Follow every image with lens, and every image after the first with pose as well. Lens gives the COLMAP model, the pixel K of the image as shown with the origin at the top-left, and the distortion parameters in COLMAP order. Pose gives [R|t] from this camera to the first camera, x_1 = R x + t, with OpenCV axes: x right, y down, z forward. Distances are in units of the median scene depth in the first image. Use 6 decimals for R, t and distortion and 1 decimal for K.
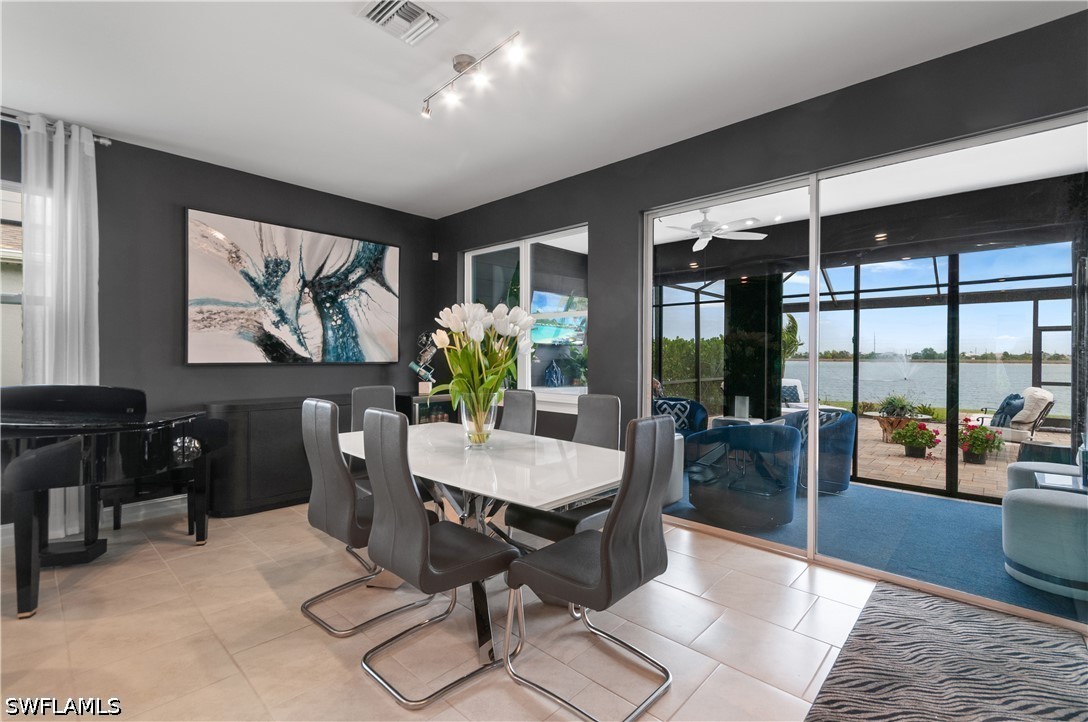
lens RADIAL K [[480.5, 0, 544.0], [0, 480.5, 361.0], [0, 0, 1]] dist [-0.000667, -0.000748]
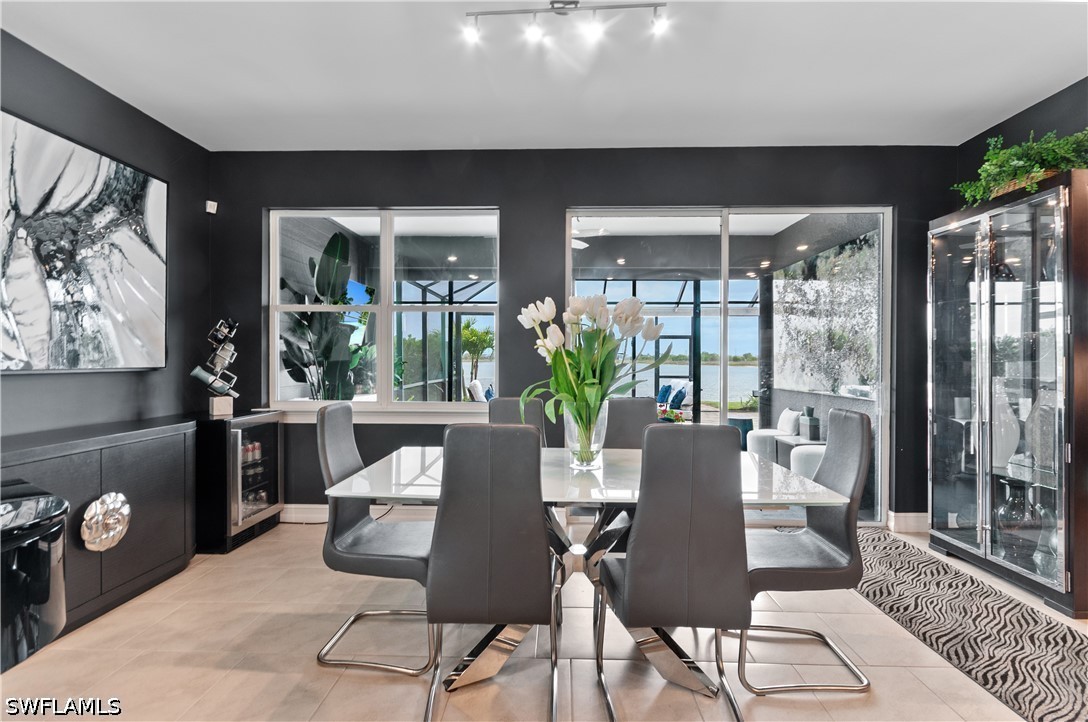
lens RADIAL K [[540.6, 0, 544.0], [0, 540.6, 361.0], [0, 0, 1]] dist [-0.002816, -0.001100]
pose [[0.751791, -0.004093, 0.659389, -0.437305], [0.009992, 0.999937, -0.005185, 0.001951], [-0.659326, 0.010486, 0.751784, 0.173635]]
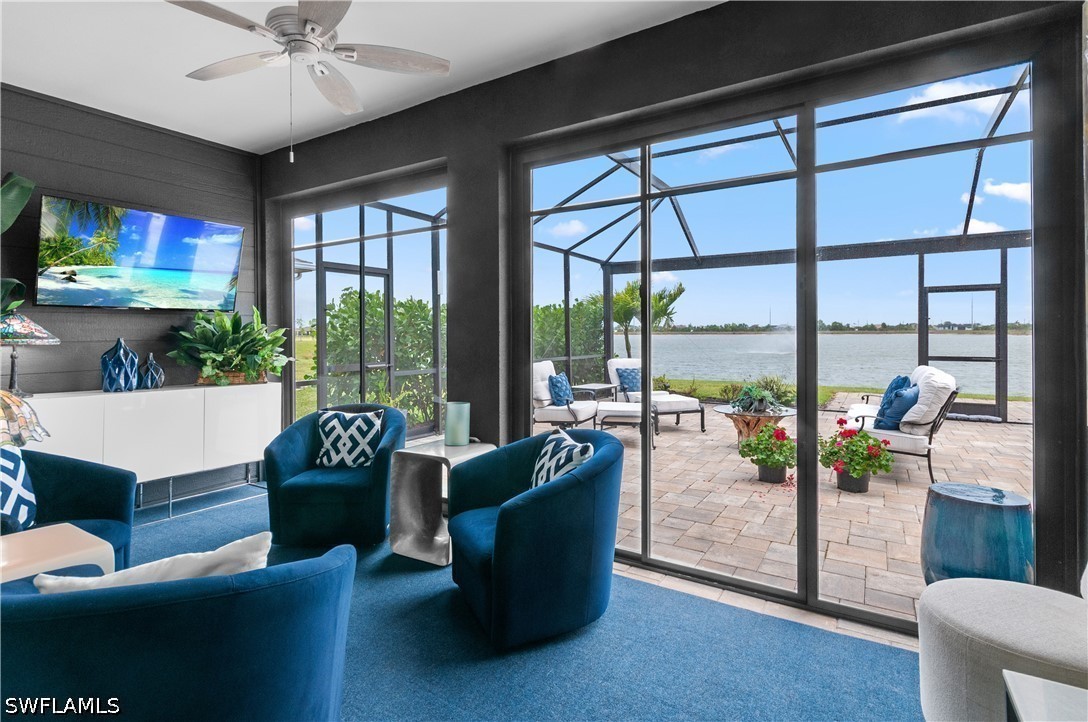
lens RADIAL K [[507.7, 0, 543.2], [0, 507.7, 335.9], [0, 0, 1]] dist [0.001836, 0.000178]
pose [[0.984529, -0.013241, 0.174719, 0.817612], [0.013538, 0.999908, -0.000507, 0.004210], [-0.174696, 0.002865, 0.984618, 0.883119]]
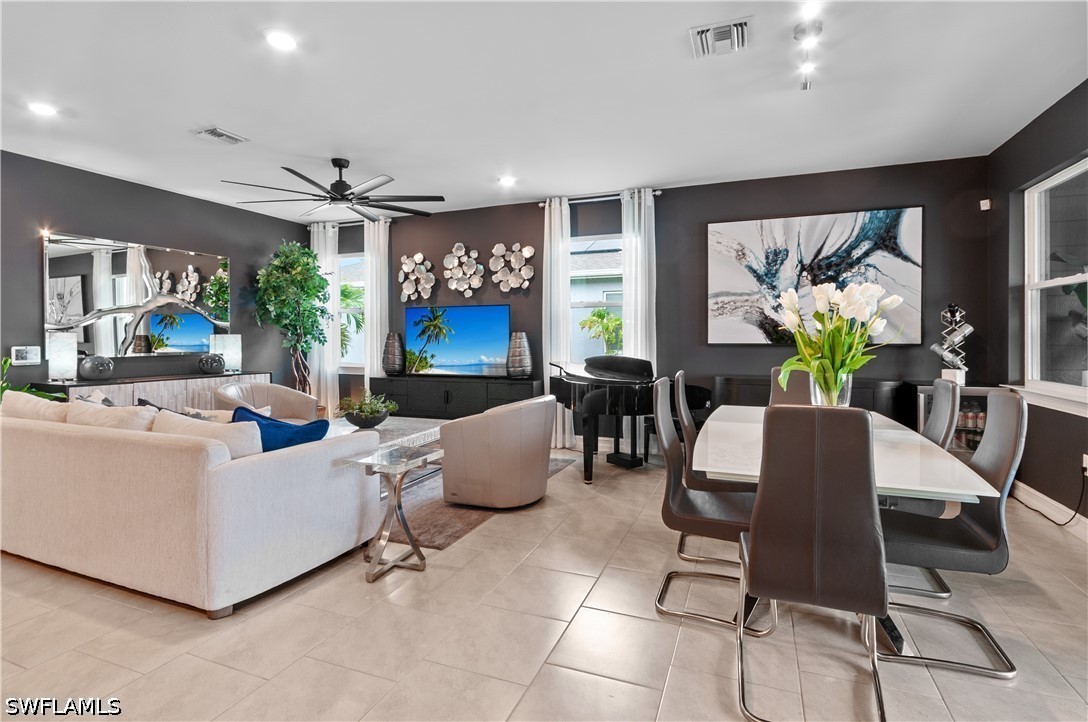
lens RADIAL K [[522.0, 0, 546.7], [0, 522.0, 342.3], [0, 0, 1]] dist [-0.000915, -0.000239]
pose [[0.359908, 0.004145, -0.932979, 0.340536], [-0.006531, 0.999977, 0.001923, 0.001237], [0.932965, 0.005402, 0.359927, 0.076977]]
